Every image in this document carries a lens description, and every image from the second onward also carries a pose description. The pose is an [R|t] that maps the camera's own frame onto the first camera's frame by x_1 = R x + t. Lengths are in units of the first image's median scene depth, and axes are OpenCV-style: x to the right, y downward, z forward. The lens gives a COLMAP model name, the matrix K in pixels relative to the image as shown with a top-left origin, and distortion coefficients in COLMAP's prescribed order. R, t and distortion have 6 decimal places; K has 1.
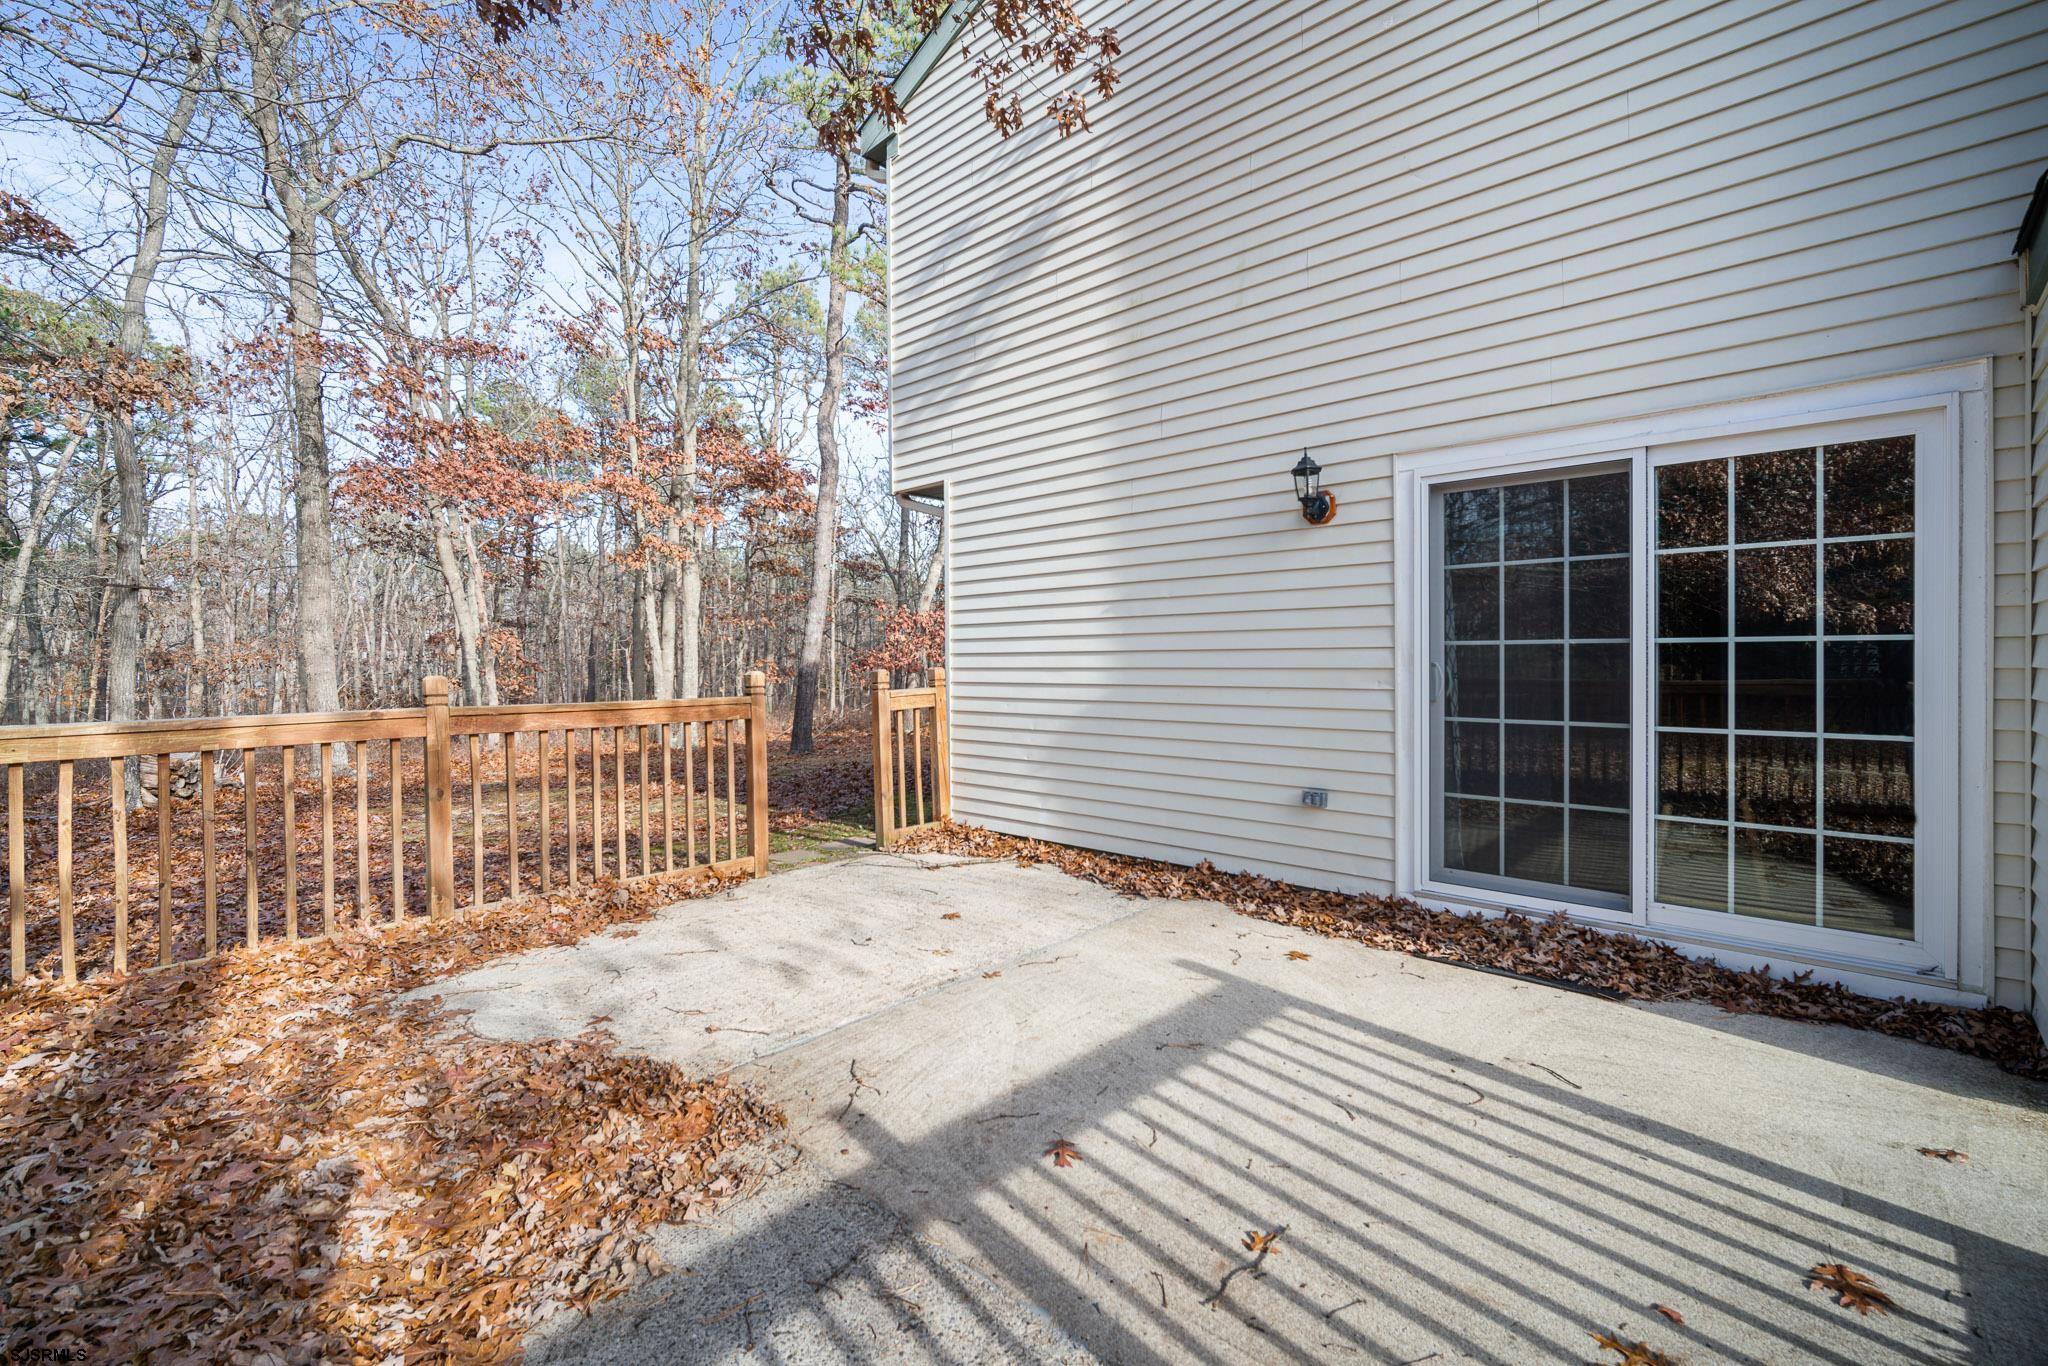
lens RADIAL K [[888.3, 0, 1022.4], [0, 888.3, 656.0], [0, 0, 1]] dist [-0.003178, 0.000722]
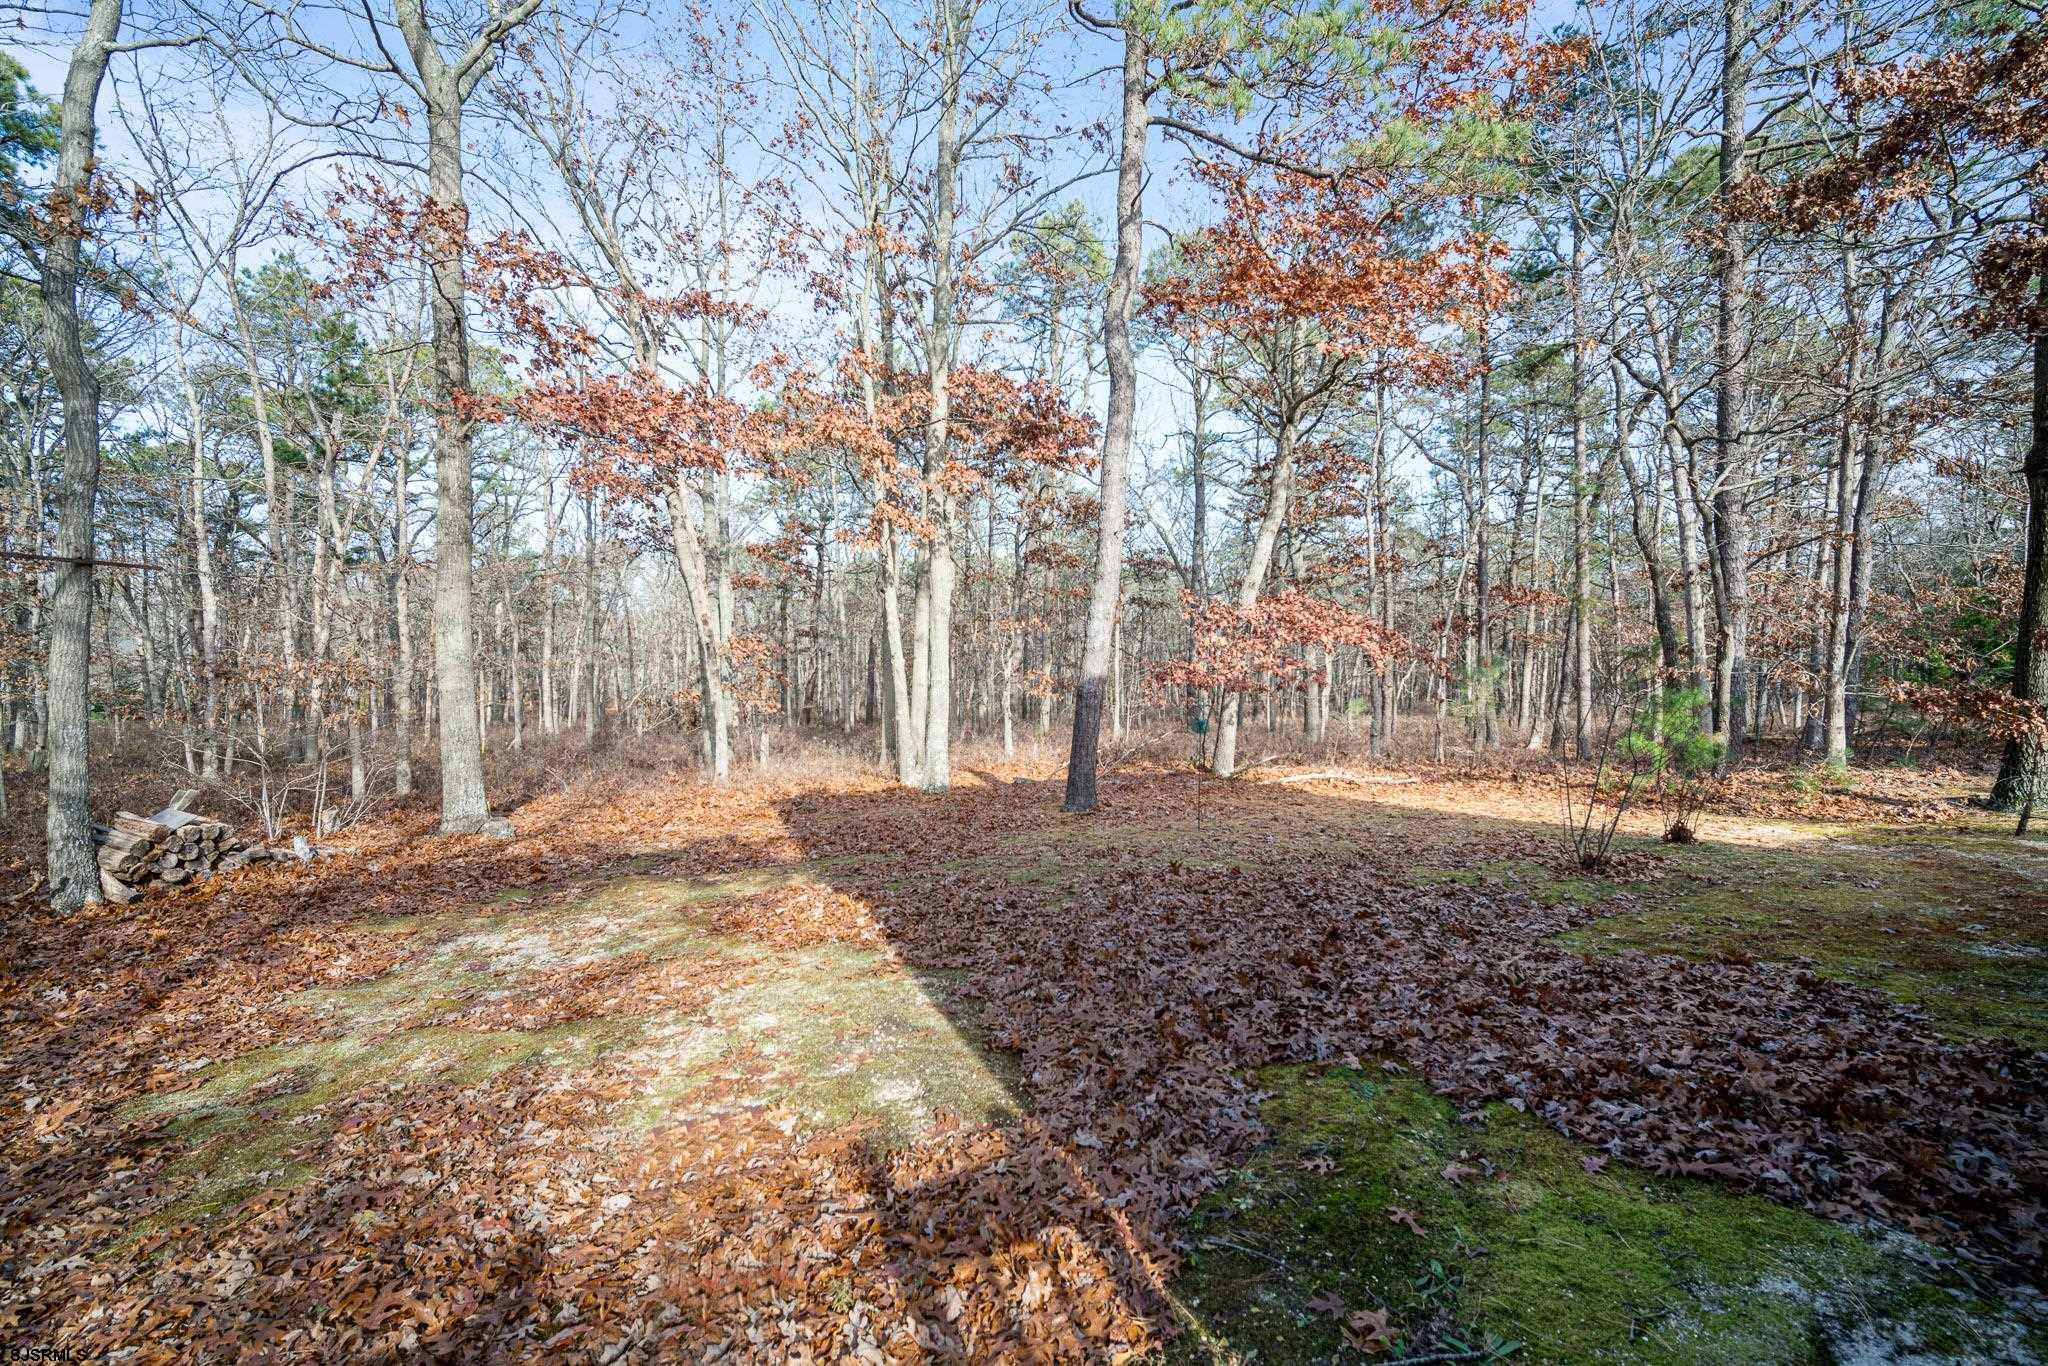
lens RADIAL K [[888.3, 0, 1022.4], [0, 888.3, 656.0], [0, 0, 1]] dist [-0.003178, 0.000722]
pose [[0.952362, -0.000260, -0.304969, -0.058310], [-0.003229, 0.999935, -0.010938, -0.000597], [0.304952, 0.011402, 0.952300, 0.233627]]
